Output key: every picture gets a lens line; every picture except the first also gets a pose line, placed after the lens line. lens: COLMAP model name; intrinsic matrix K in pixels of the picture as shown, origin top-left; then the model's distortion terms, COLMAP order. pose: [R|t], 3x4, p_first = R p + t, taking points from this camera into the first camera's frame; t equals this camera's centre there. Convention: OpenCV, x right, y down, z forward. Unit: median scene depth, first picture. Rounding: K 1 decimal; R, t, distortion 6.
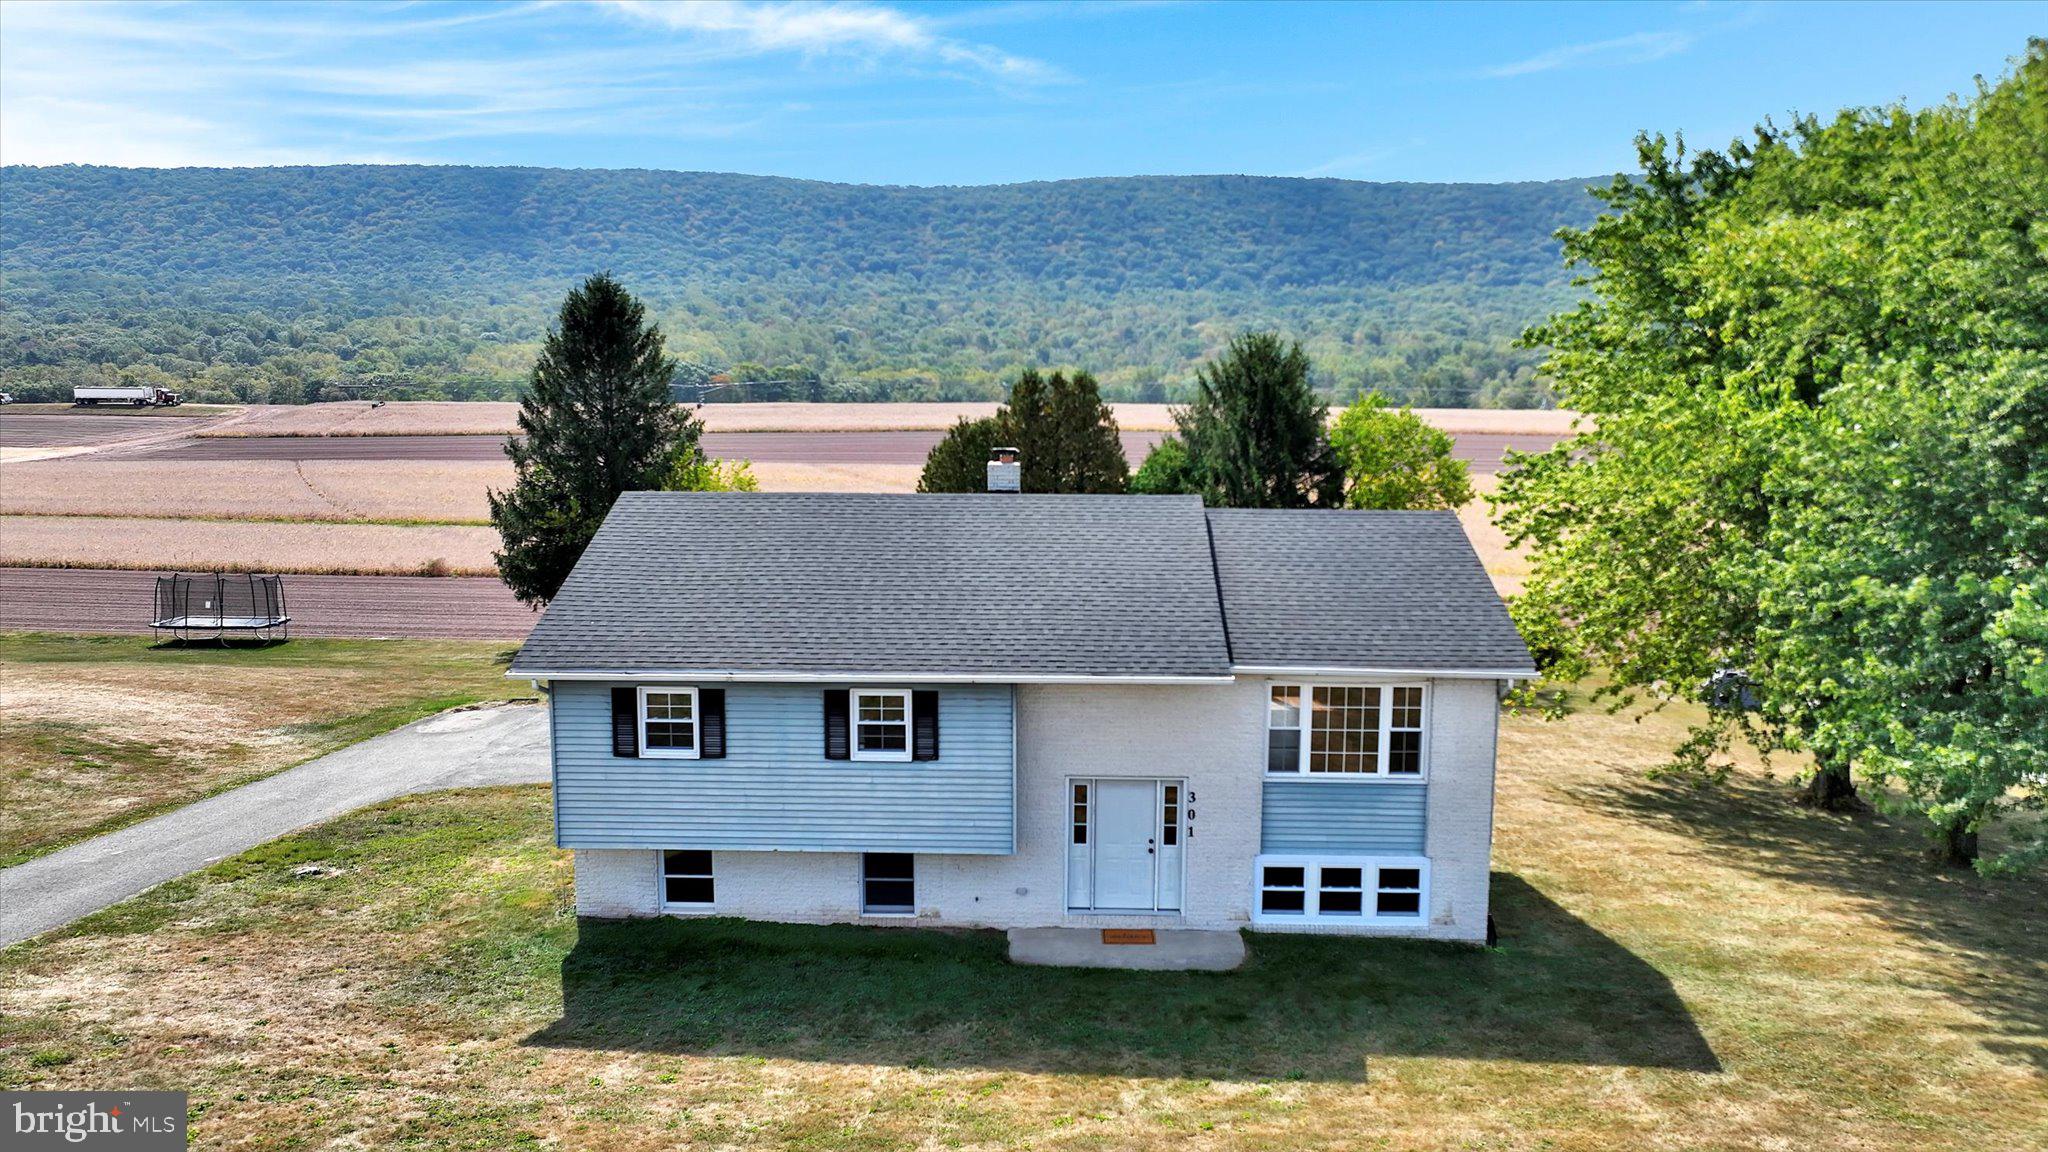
lens RADIAL K [[1429.5, 0, 1024.0], [0, 1429.5, 576.0], [0, 0, 1]] dist [0.000943, 0.022664]
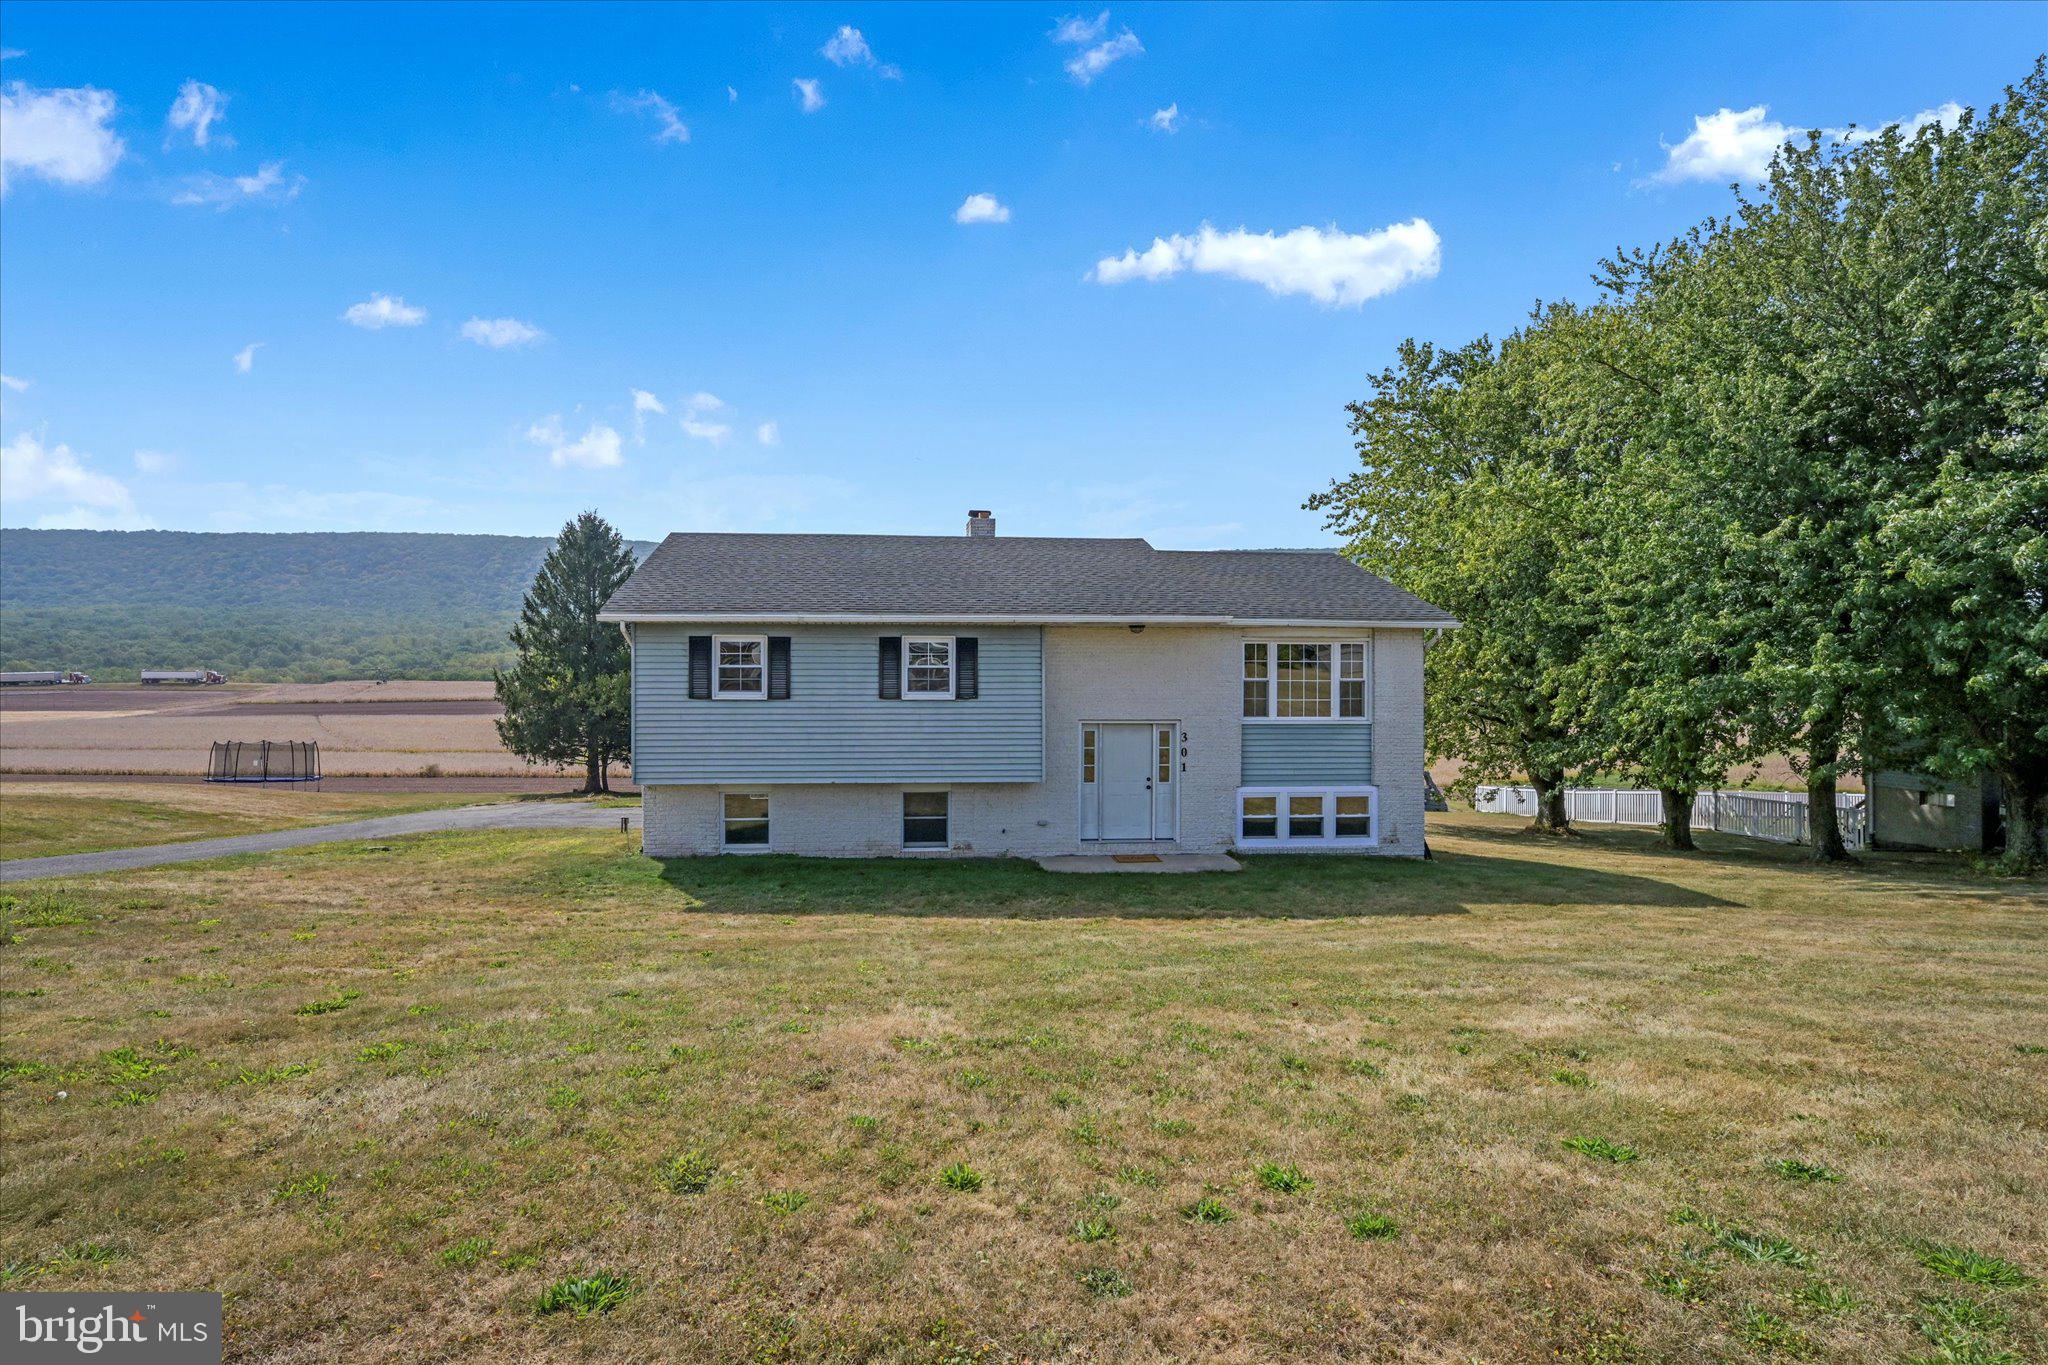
lens RADIAL K [[981.2, 0, 958.7], [0, 981.2, 686.5], [0, 0, 1]] dist [0.001107, -0.000112]
pose [[0.993257, -0.001522, 0.115925, -0.013654], [0.017126, 0.990870, -0.133731, 0.018356], [-0.114664, 0.134815, 0.984214, 0.018036]]
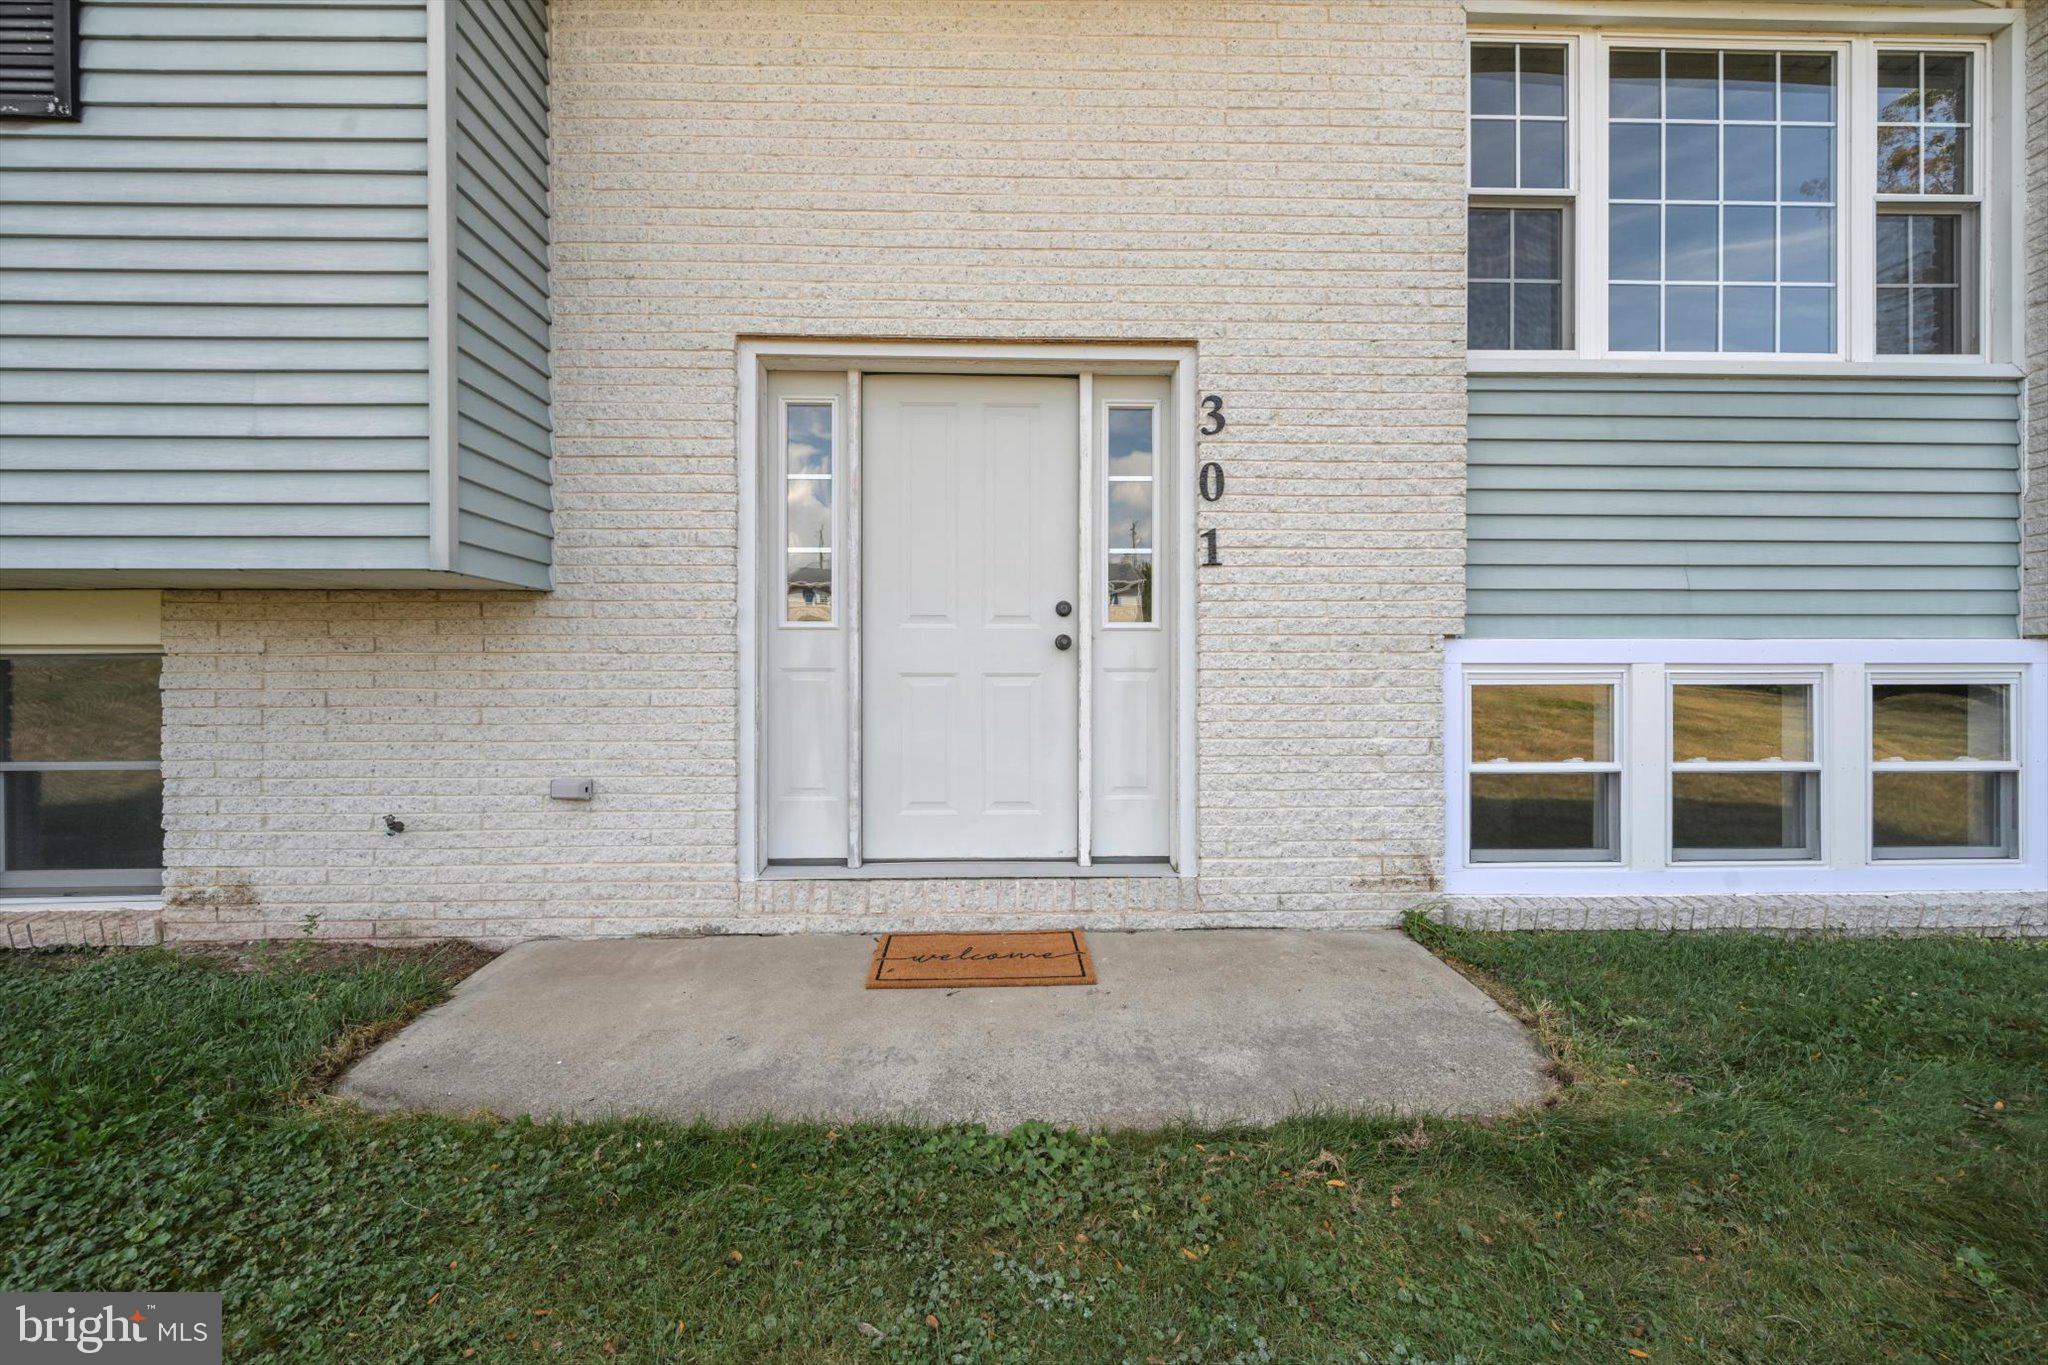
lens RADIAL K [[836.7, 0, 1024.0], [0, 836.7, 682.5], [0, 0, 1]] dist [0.001164, 0.000254]
pose [[0.998047, -0.005893, 0.062195, 0.006040], [0.013750, 0.991850, -0.126667, 0.018814], [-0.060942, 0.127274, 0.989994, 0.071583]]
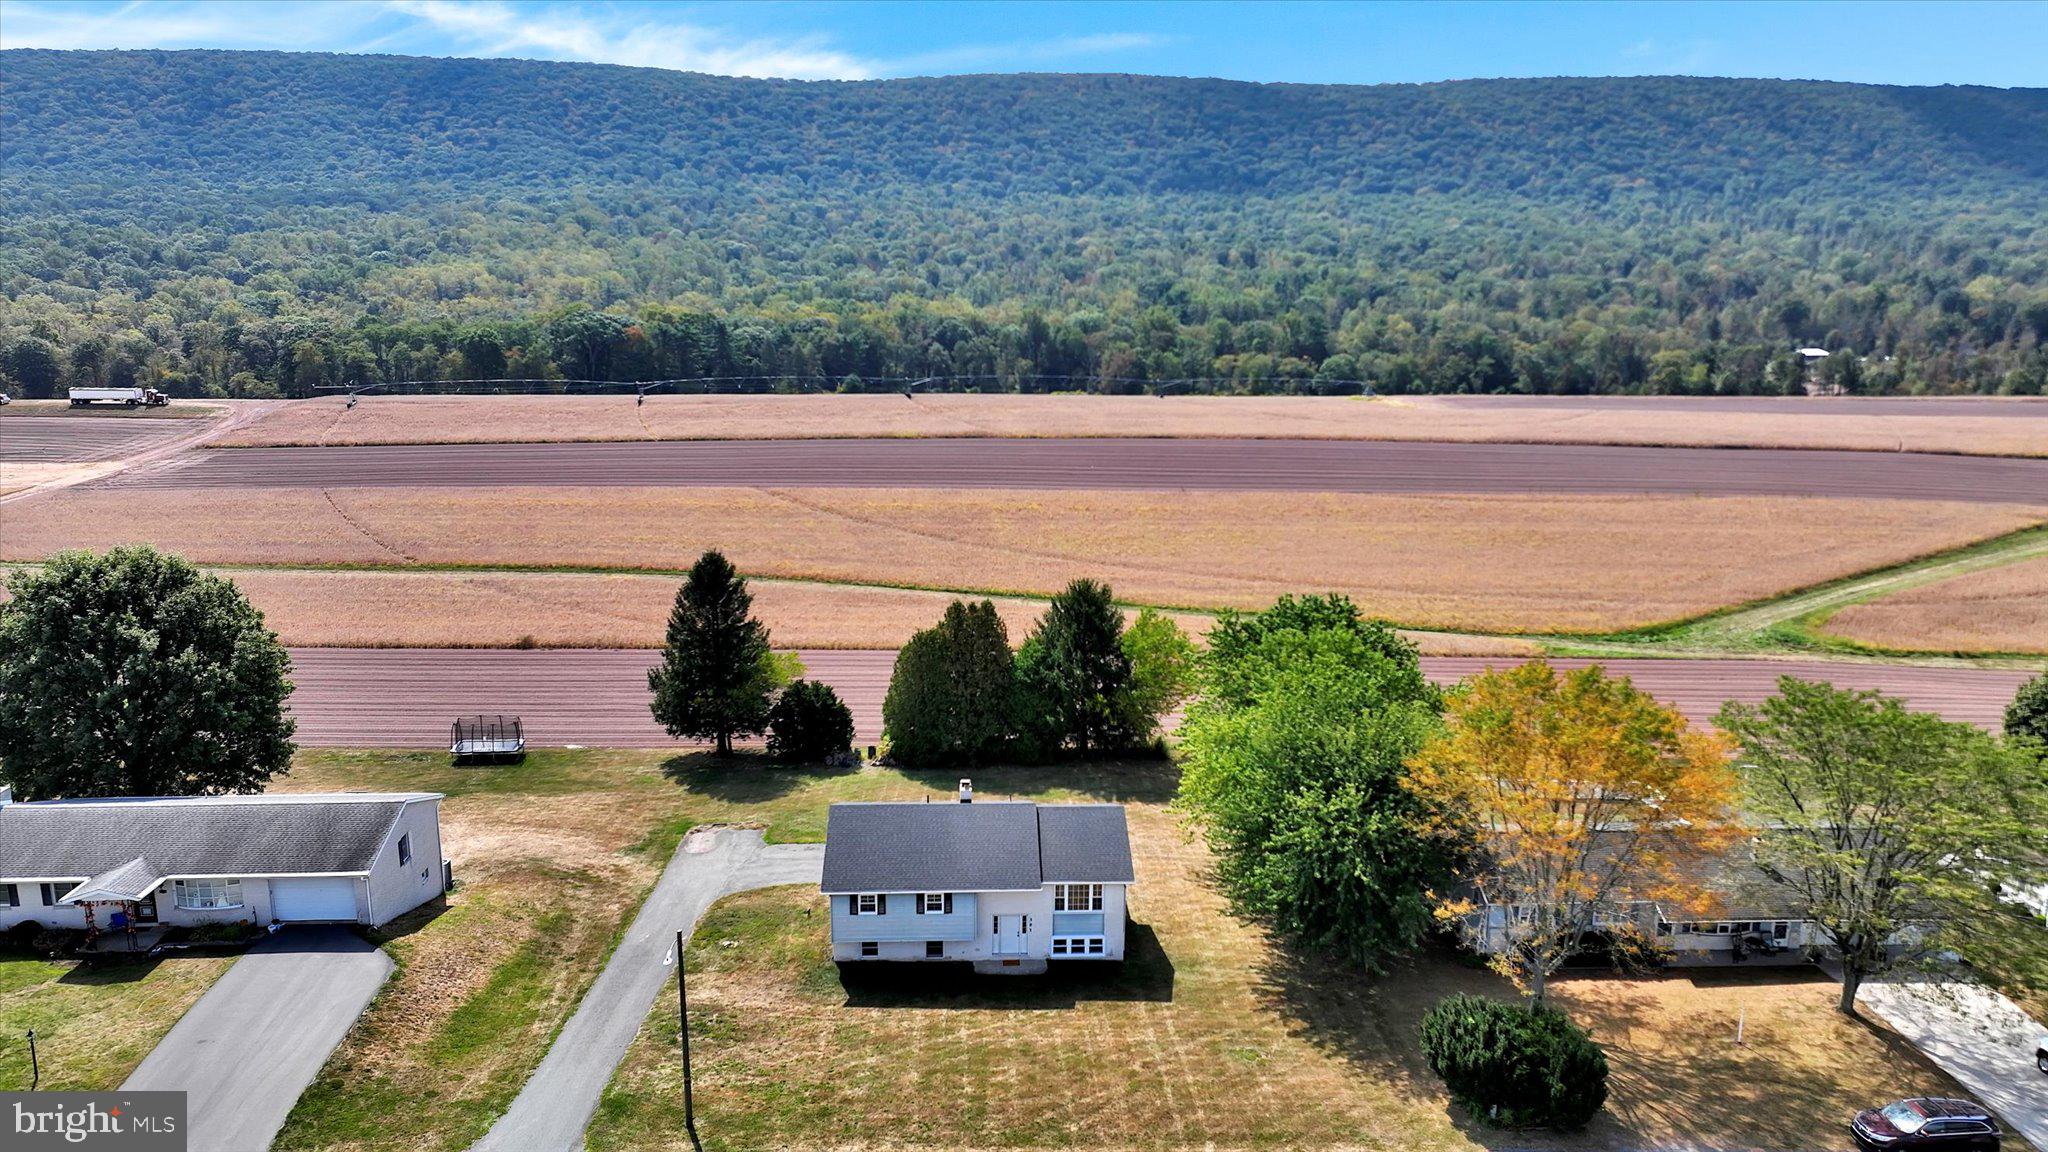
lens RADIAL K [[1429.5, 0, 1024.0], [0, 1429.5, 576.0], [0, 0, 1]] dist [0.000943, 0.022664]
pose [[0.996938, -0.012803, 0.077143, -0.011212], [0.006509, 0.996669, 0.081293, -0.072794], [-0.077926, -0.080542, 0.993700, -0.176376]]
